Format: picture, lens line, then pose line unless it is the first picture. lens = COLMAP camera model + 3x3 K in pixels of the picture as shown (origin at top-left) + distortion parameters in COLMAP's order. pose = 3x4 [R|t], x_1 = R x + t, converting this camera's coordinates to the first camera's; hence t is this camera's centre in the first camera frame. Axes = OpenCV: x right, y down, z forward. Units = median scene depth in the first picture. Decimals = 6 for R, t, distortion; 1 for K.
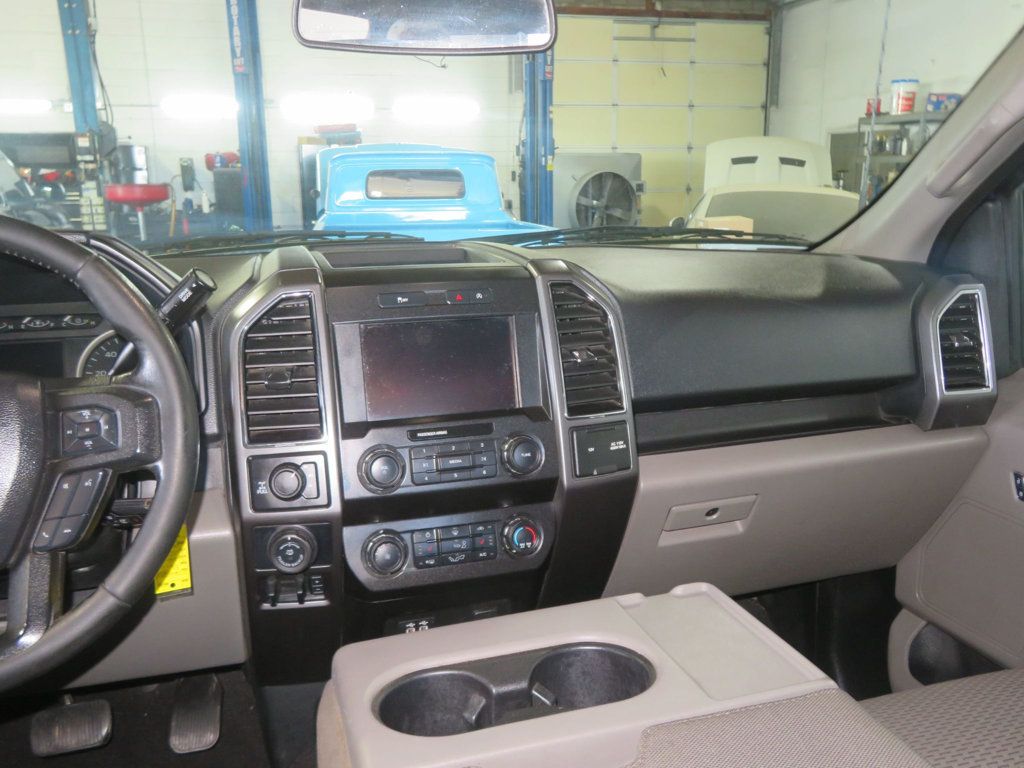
lens RADIAL K [[867.8, 0, 512.0], [0, 867.8, 384.0], [0, 0, 1]] dist [0.000427, 0.008209]
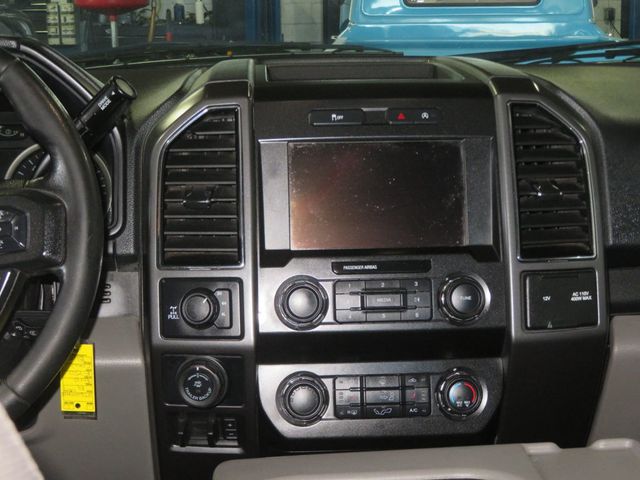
lens RADIAL K [[1227.9, 0, 320.0], [0, 1227.9, 240.0], [0, 0, 1]] dist [-0.015498, 0.149552]
pose [[0.970885, 0.047641, -0.234760, 0.158990], [-0.052820, 0.998479, -0.015819, 0.050131], [0.233649, 0.027758, 0.971925, -0.230447]]
